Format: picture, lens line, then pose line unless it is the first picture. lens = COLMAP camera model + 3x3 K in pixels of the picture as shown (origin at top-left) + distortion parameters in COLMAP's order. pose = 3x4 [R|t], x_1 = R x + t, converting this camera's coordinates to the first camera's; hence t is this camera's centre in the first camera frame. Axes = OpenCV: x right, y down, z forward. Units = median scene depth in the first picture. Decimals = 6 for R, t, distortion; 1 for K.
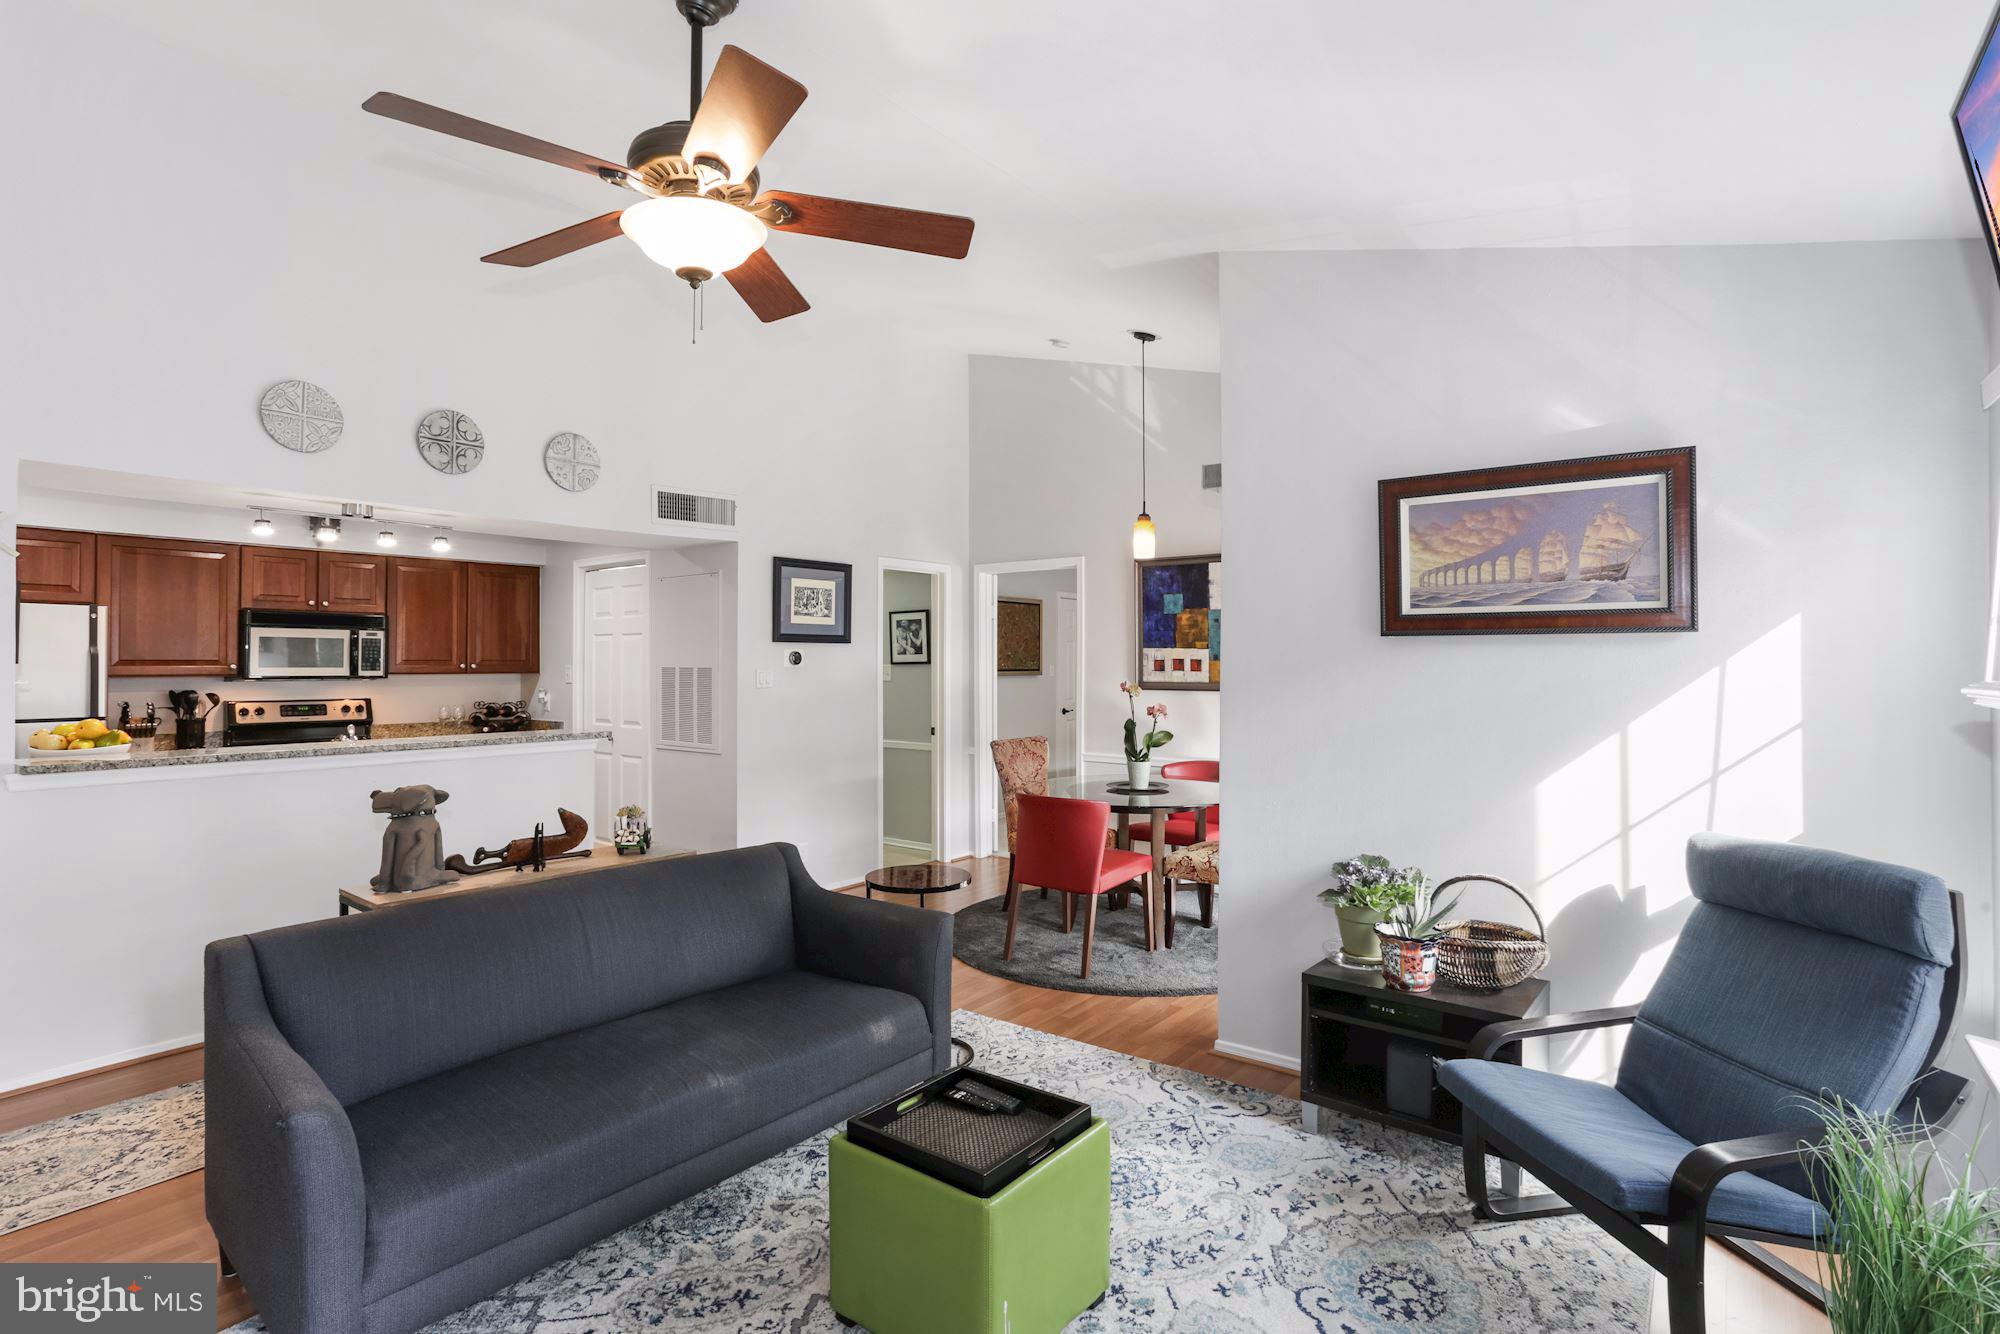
lens RADIAL K [[973.7, 0, 1008.4], [0, 973.7, 654.7], [0, 0, 1]] dist [-0.047883, 0.029404]
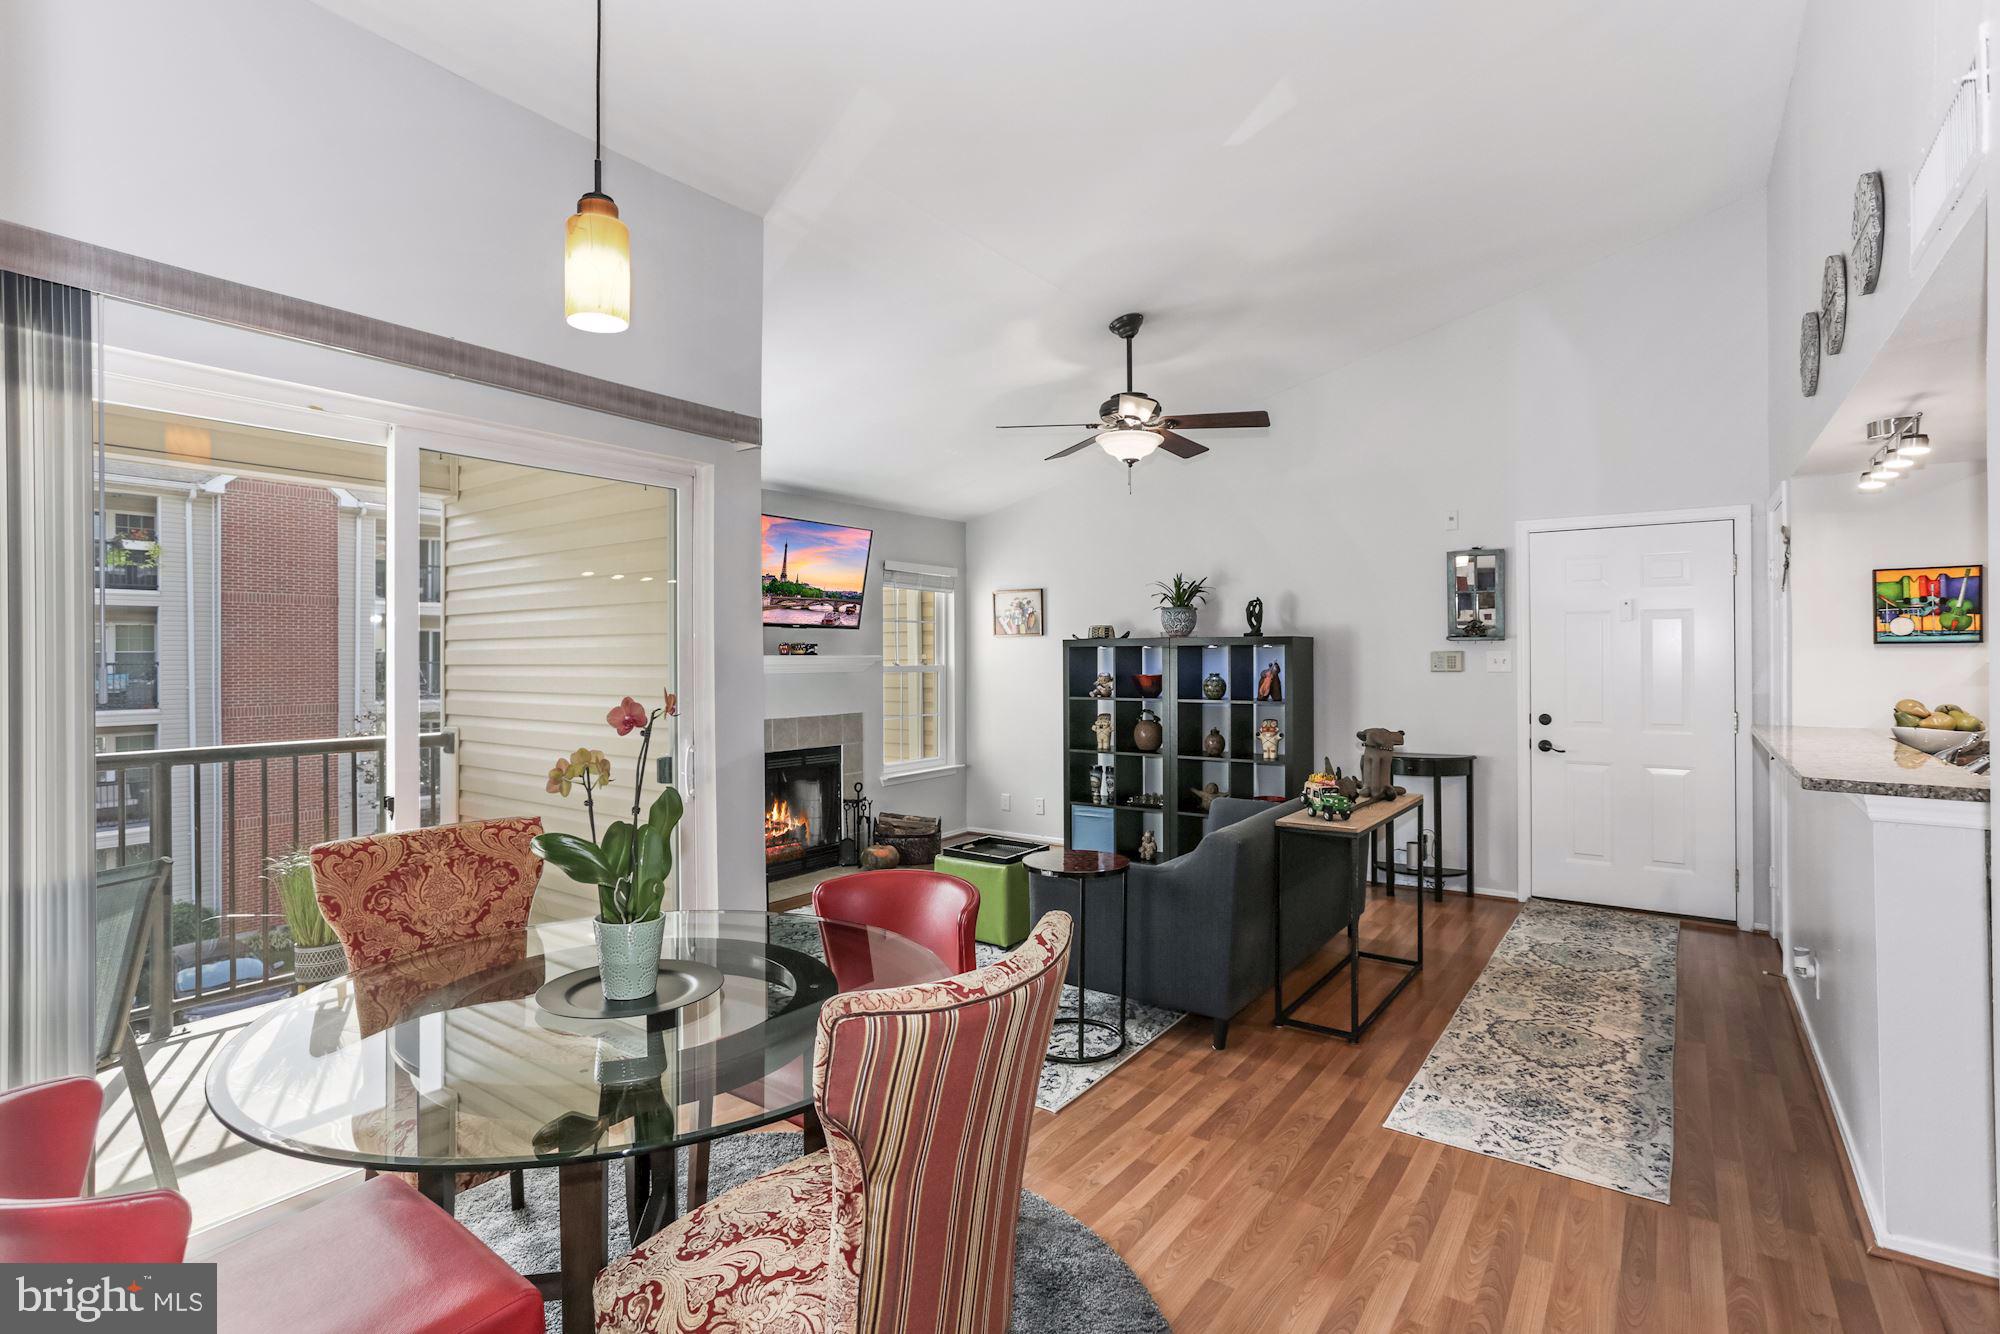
lens RADIAL K [[973.7, 0, 992.2], [0, 973.7, 647.7], [0, 0, 1]] dist [-0.047883, 0.029404]
pose [[-0.999151, 0.005043, -0.040879, 0.021366], [0.005651, 0.999875, -0.014751, 0.013988], [0.040800, -0.014969, -0.999055, 1.190929]]
